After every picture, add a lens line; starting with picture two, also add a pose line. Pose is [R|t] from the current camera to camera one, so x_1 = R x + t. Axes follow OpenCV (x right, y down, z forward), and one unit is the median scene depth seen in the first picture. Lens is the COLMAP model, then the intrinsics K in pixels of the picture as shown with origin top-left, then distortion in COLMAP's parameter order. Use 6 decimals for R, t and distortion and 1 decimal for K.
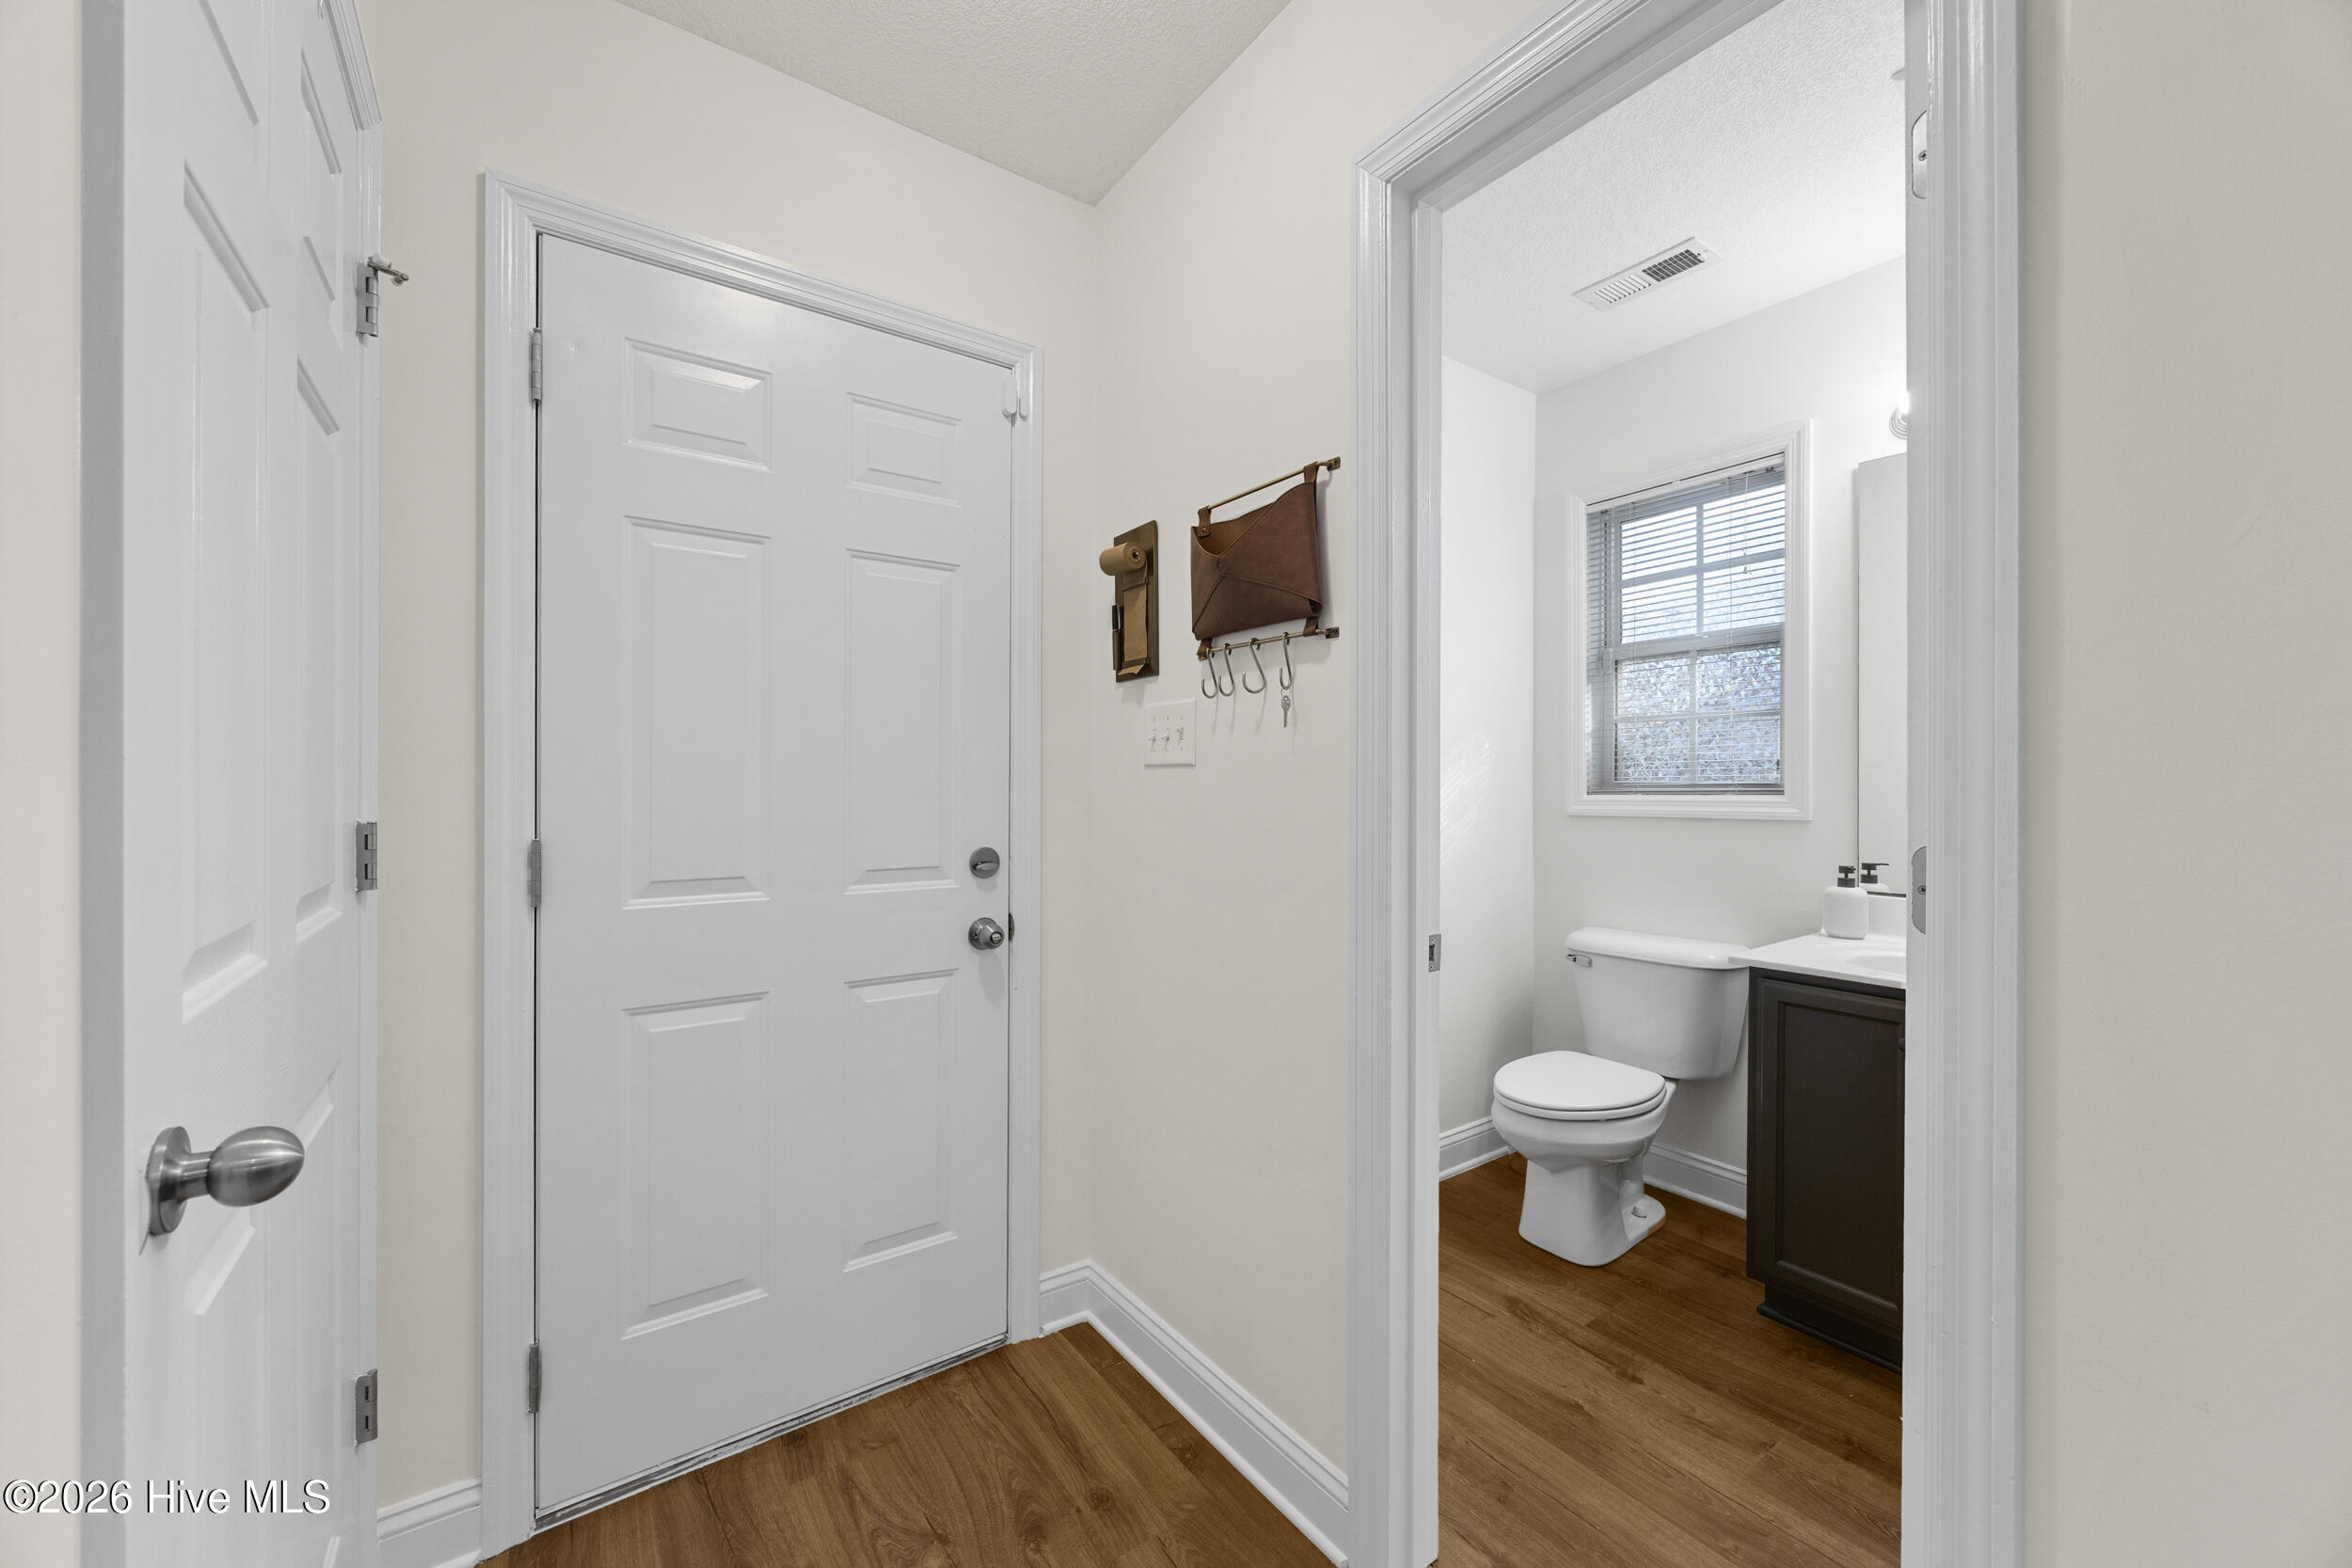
lens RADIAL K [[895.3, 0, 1188.7], [0, 895.3, 796.5], [0, 0, 1]] dist [-0.001541, 0.000373]
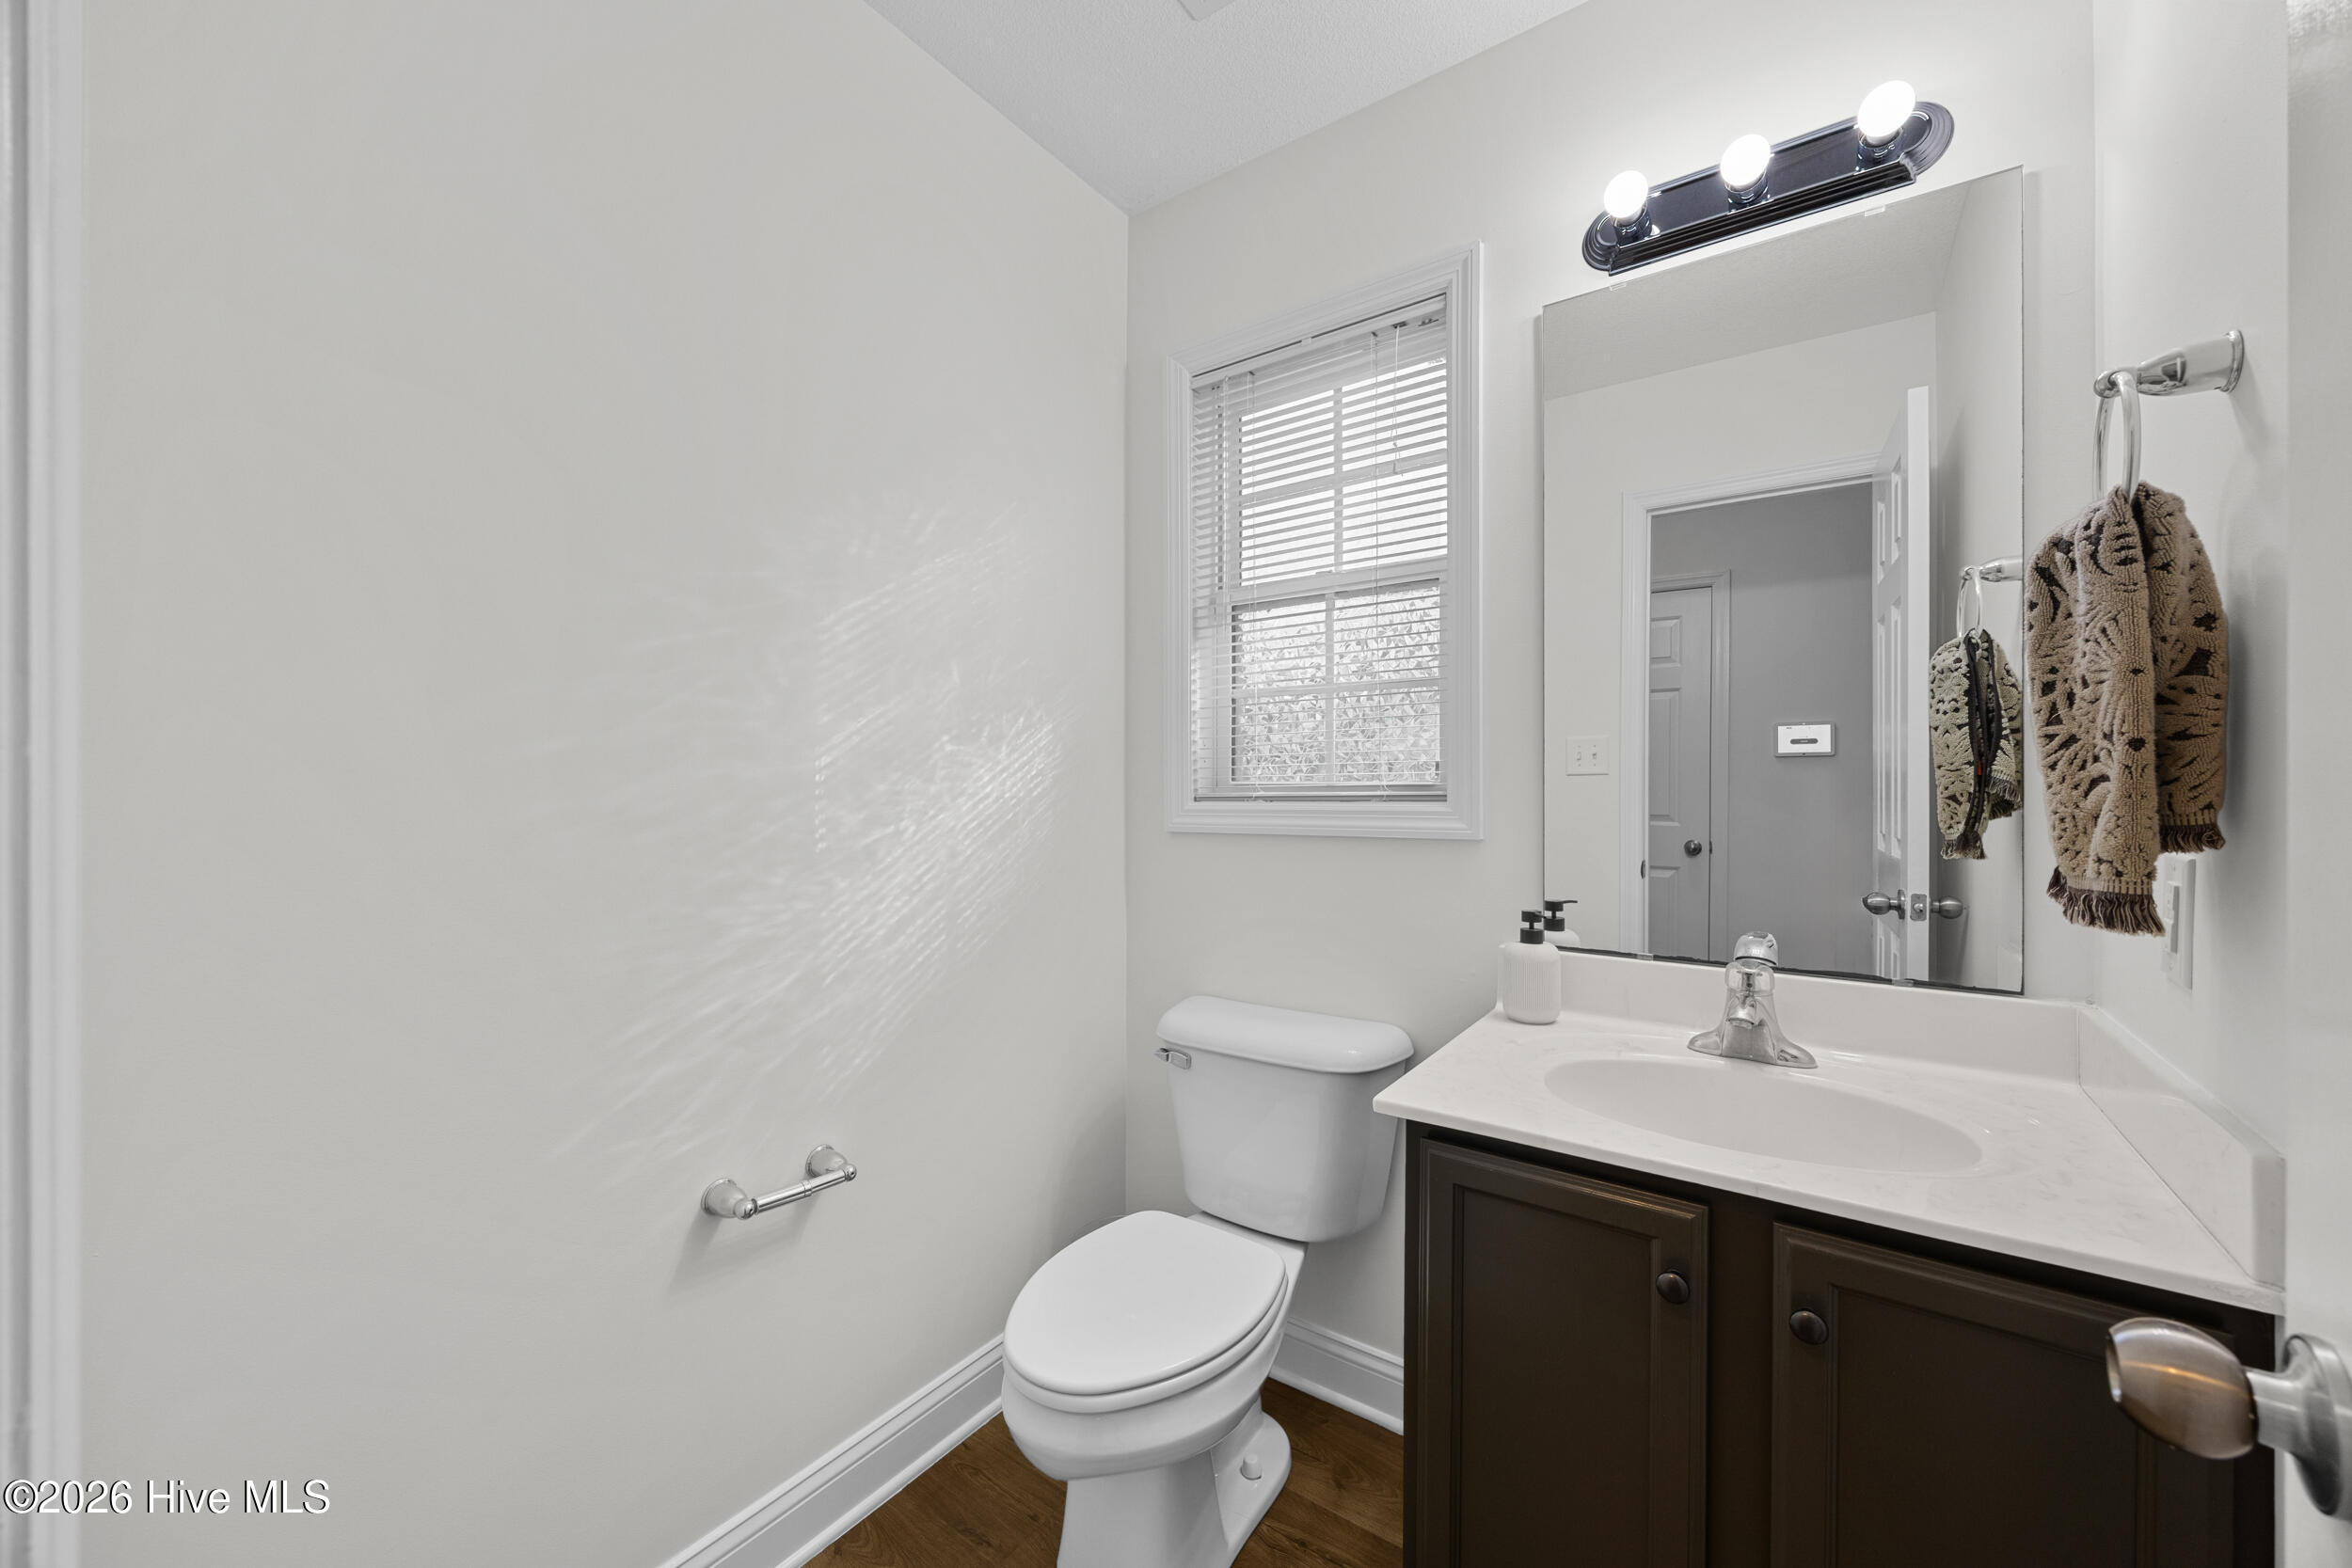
lens RADIAL K [[895.3, 0, 1164.6], [0, 895.3, 776.1], [0, 0, 1]] dist [-0.001541, 0.000373]
pose [[0.955853, 0.007921, 0.293740, 0.246317], [-0.000596, 0.999687, -0.025018, -0.004635], [-0.293846, 0.023738, 0.955558, 0.390636]]
